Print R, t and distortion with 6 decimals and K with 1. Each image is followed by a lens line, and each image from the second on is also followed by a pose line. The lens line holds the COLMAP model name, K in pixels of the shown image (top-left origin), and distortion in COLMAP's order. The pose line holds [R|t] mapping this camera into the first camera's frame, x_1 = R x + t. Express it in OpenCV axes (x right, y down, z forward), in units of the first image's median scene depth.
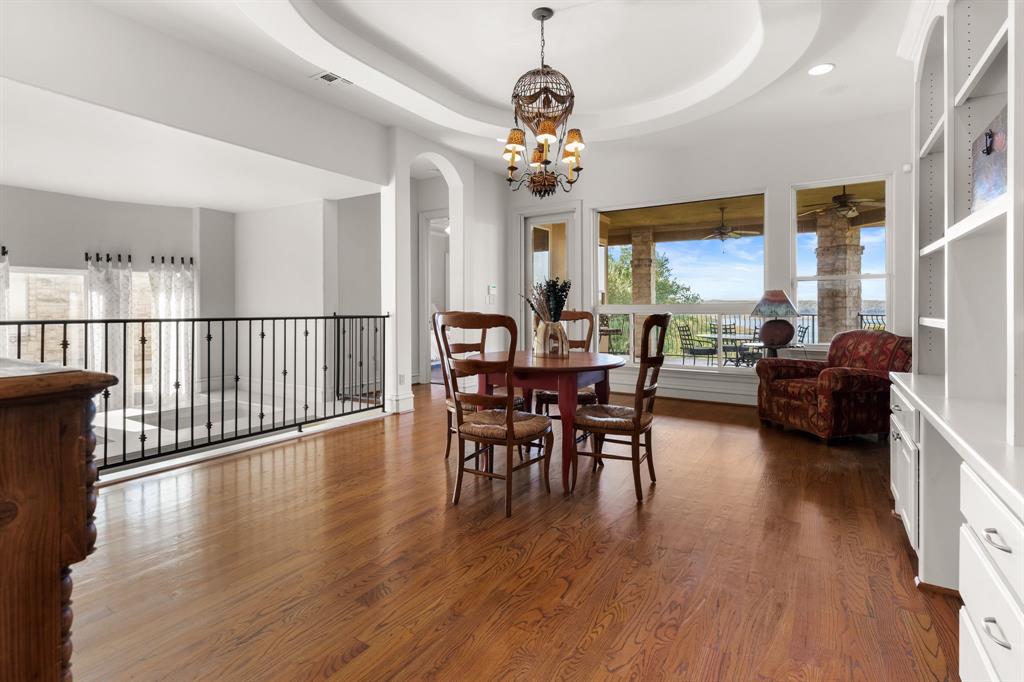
lens RADIAL K [[502.4, 0, 505.8], [0, 502.4, 314.4], [0, 0, 1]] dist [0.001766, 0.000408]
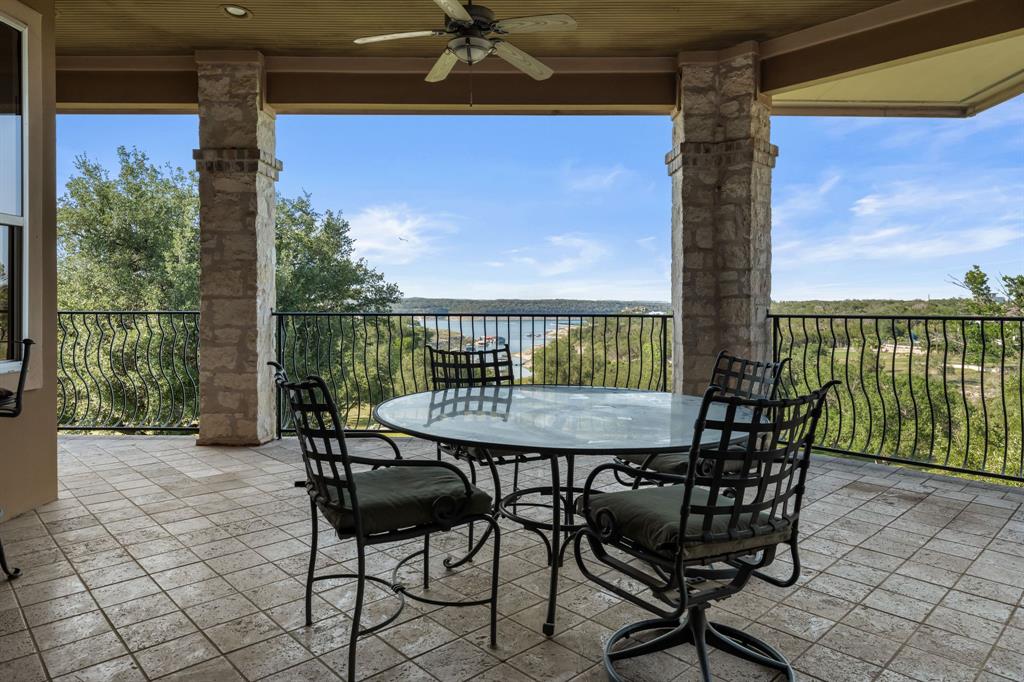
lens RADIAL K [[502.4, 0, 505.8], [0, 502.4, 314.4], [0, 0, 1]] dist [0.001766, 0.000408]
pose [[0.837234, 0.002686, 0.546838, 0.293238], [-0.002320, 0.999996, -0.001360, 0.000852], [-0.546840, -0.000130, 0.837237, 0.750383]]
